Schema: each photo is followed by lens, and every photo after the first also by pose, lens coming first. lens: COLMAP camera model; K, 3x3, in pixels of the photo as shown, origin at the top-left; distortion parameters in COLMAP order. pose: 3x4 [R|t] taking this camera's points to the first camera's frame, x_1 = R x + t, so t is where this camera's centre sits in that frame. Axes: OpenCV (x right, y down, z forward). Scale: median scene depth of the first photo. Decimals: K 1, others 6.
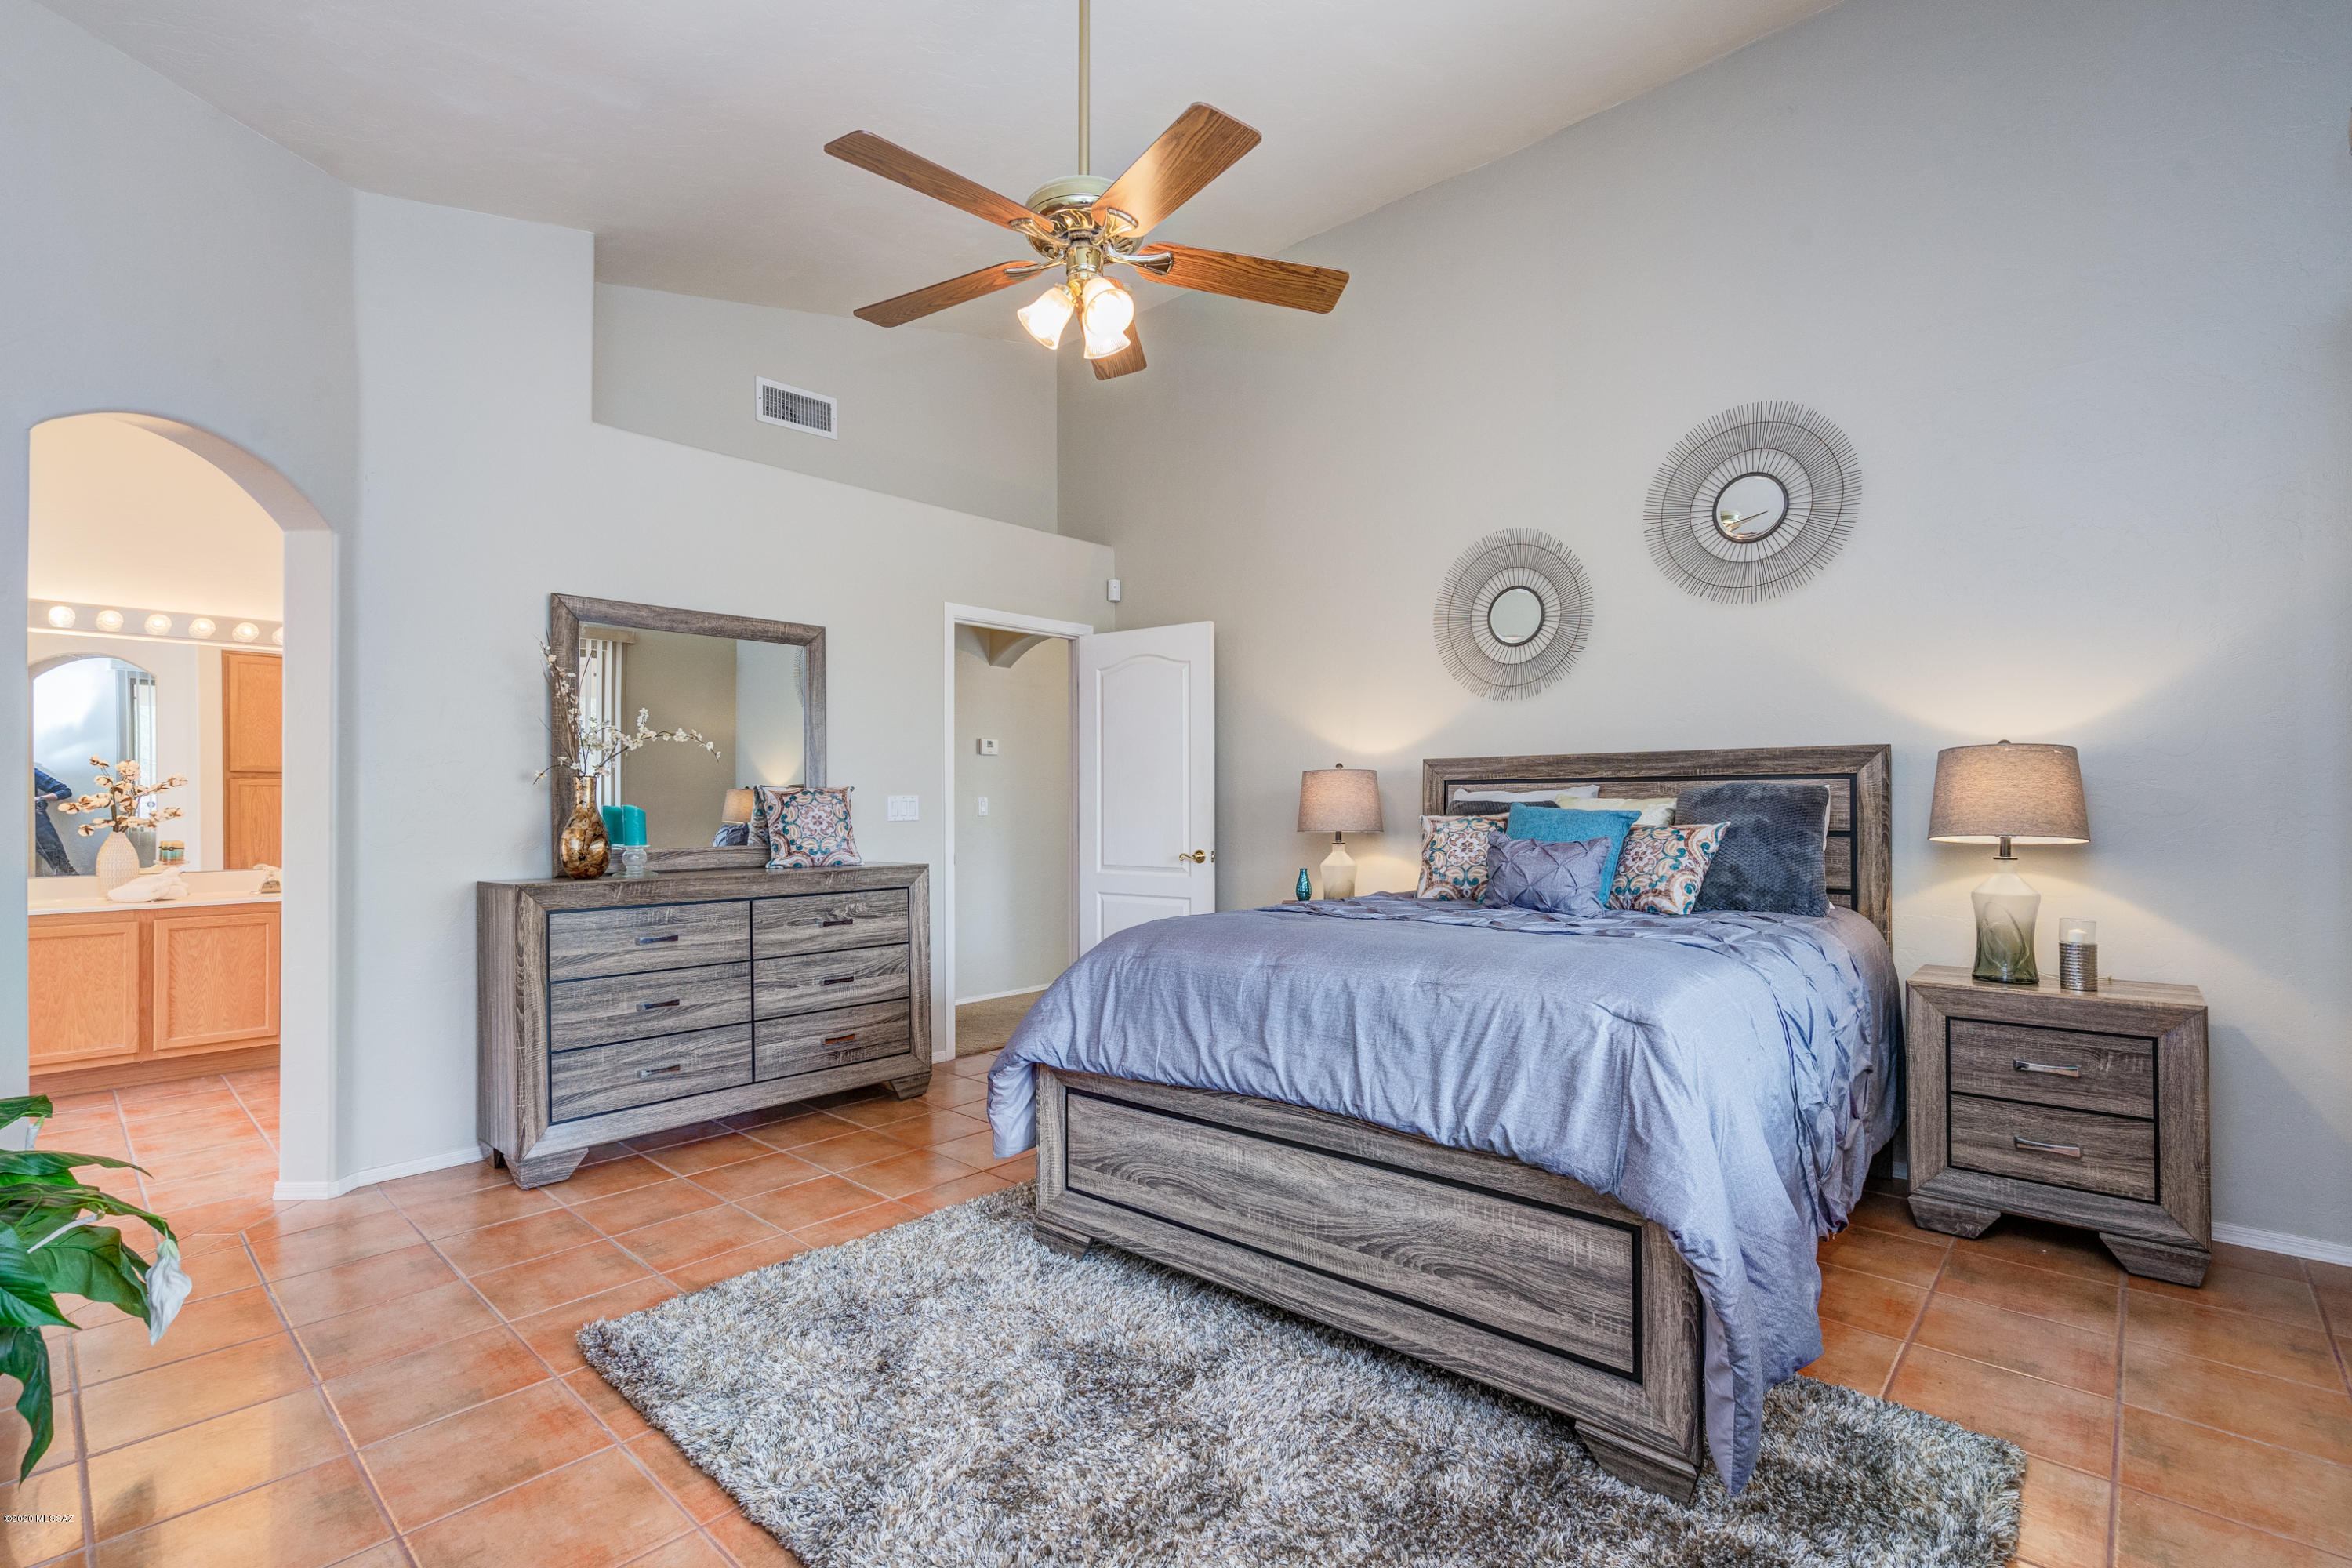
lens RADIAL K [[1080.0, 0, 1175.6], [0, 1080.0, 787.2], [0, 0, 1]] dist [0.002893, 0.001191]
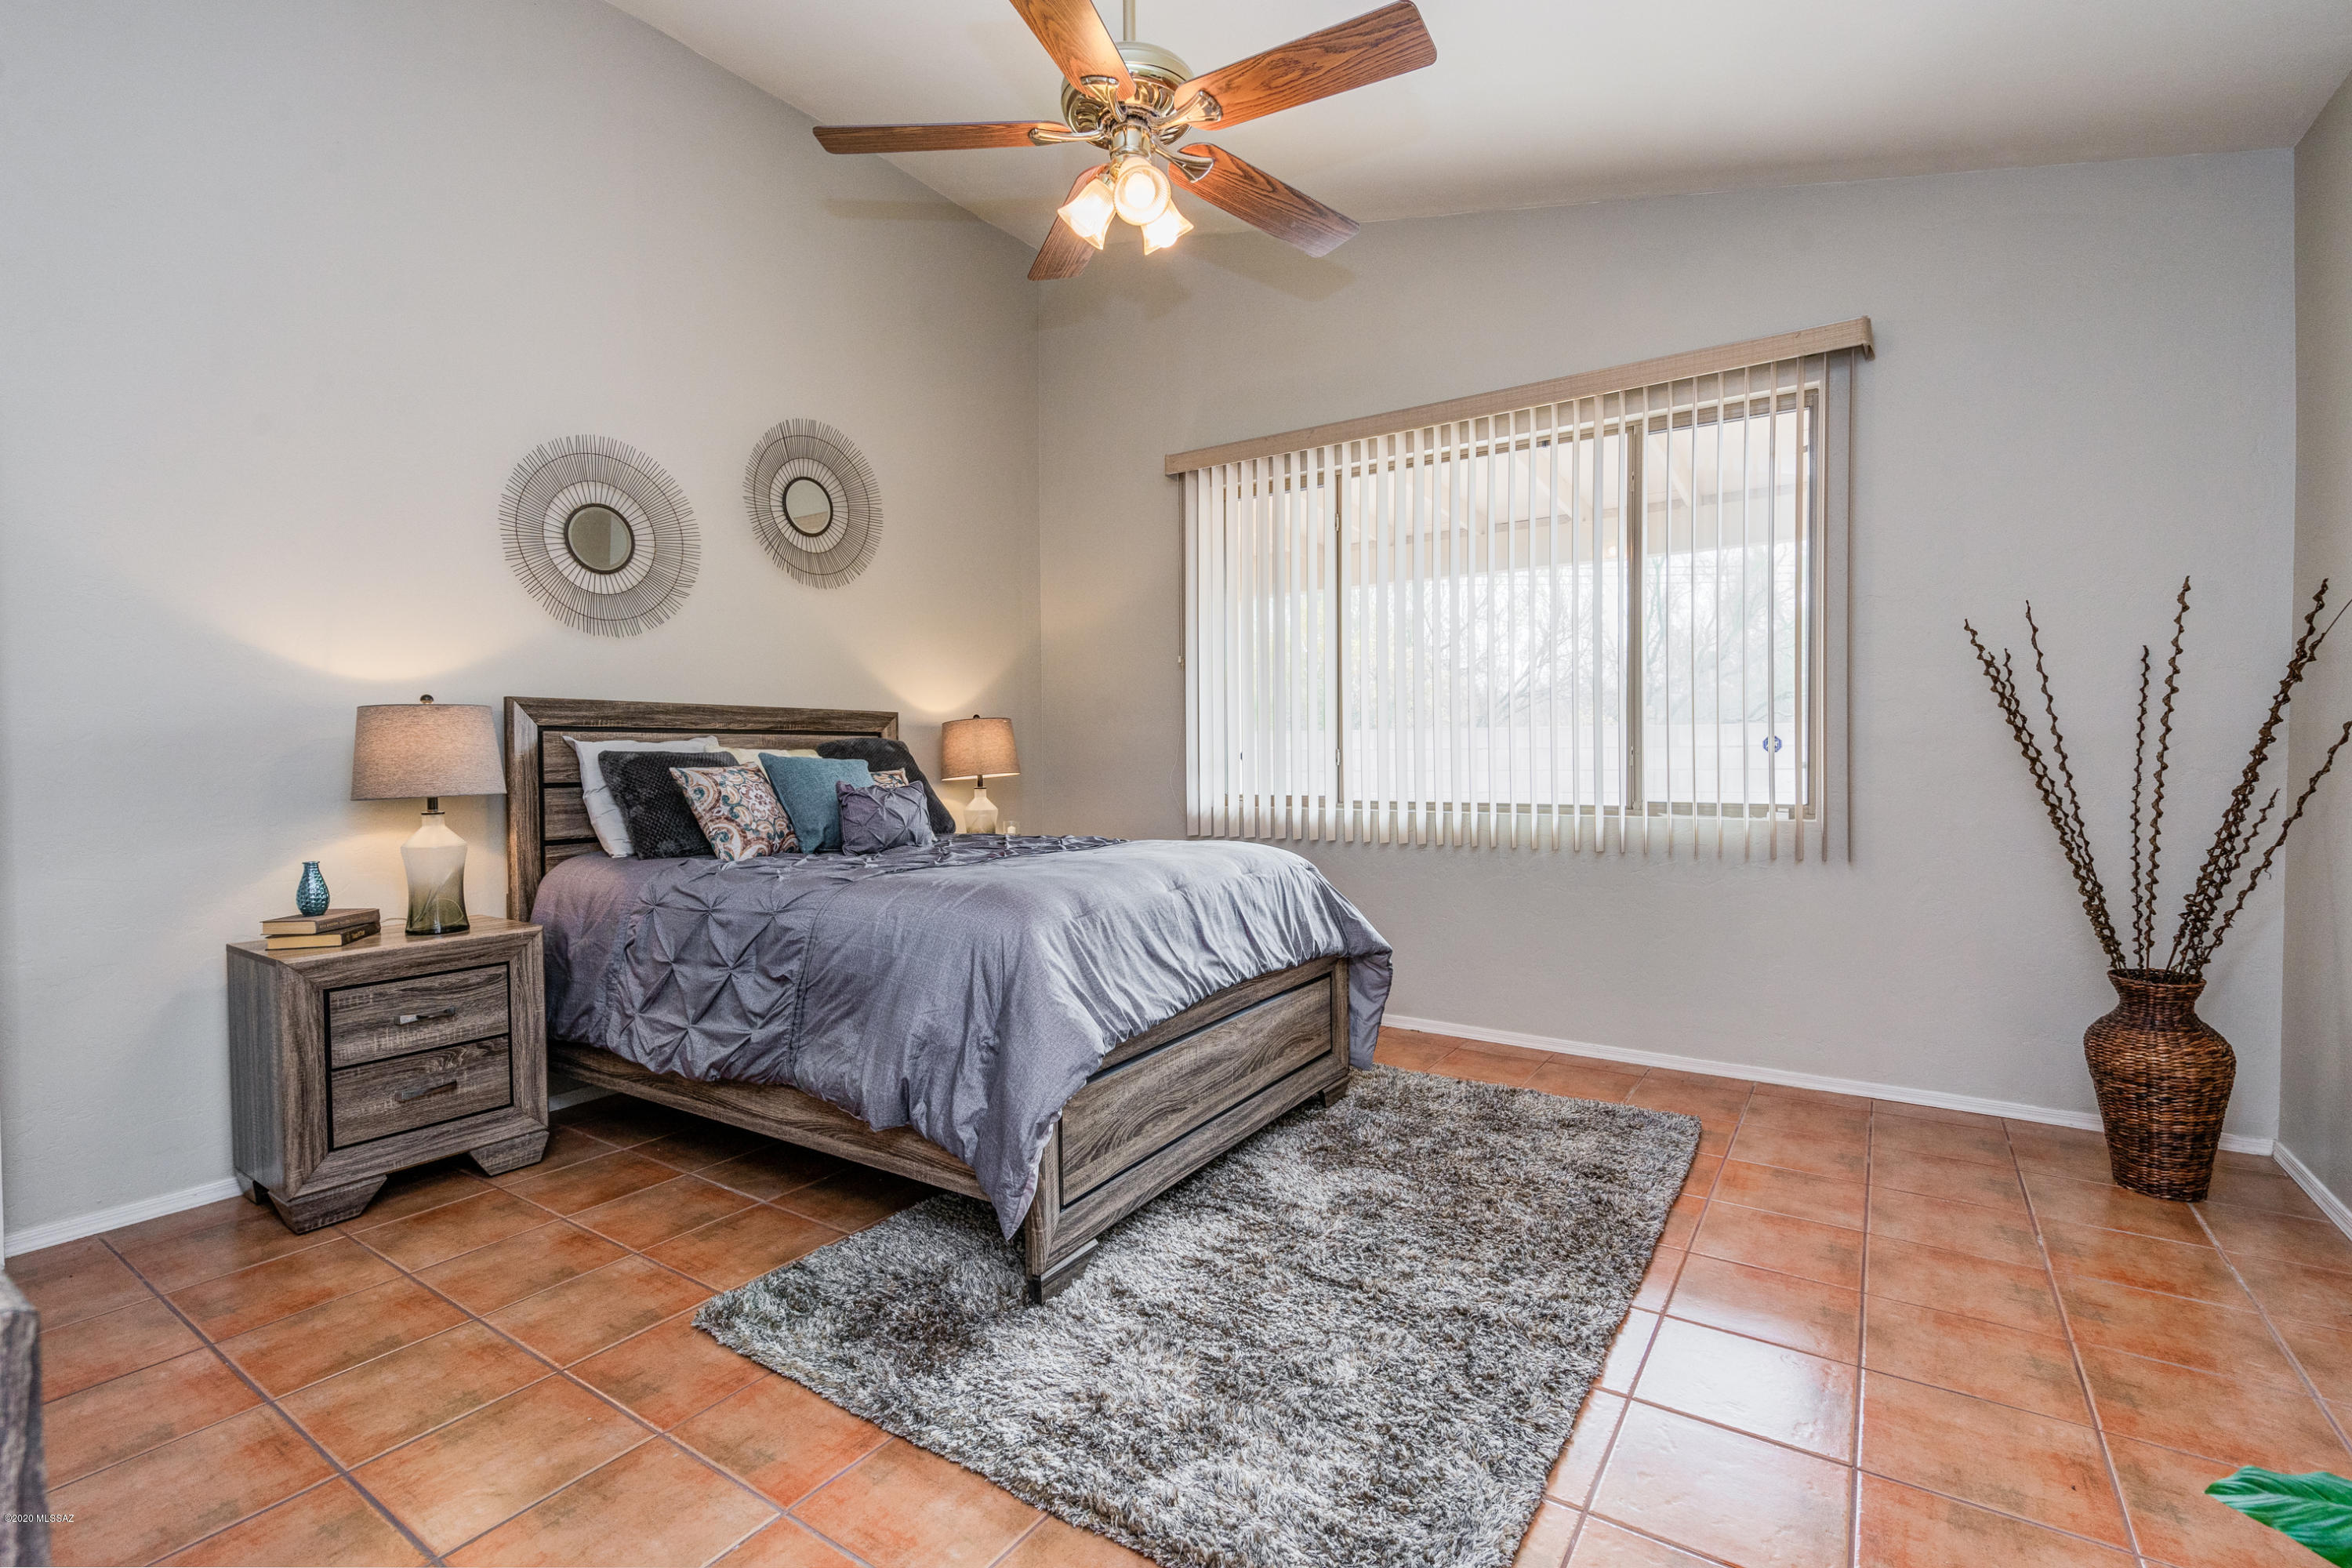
lens RADIAL K [[1080.0, 0, 1171.9], [0, 1080.0, 780.3], [0, 0, 1]] dist [0.002893, 0.001191]
pose [[-0.162957, -0.009771, 0.986585, -0.433234], [-0.004332, 0.999948, 0.009188, 0.017680], [-0.986624, -0.002777, -0.162991, 0.495077]]
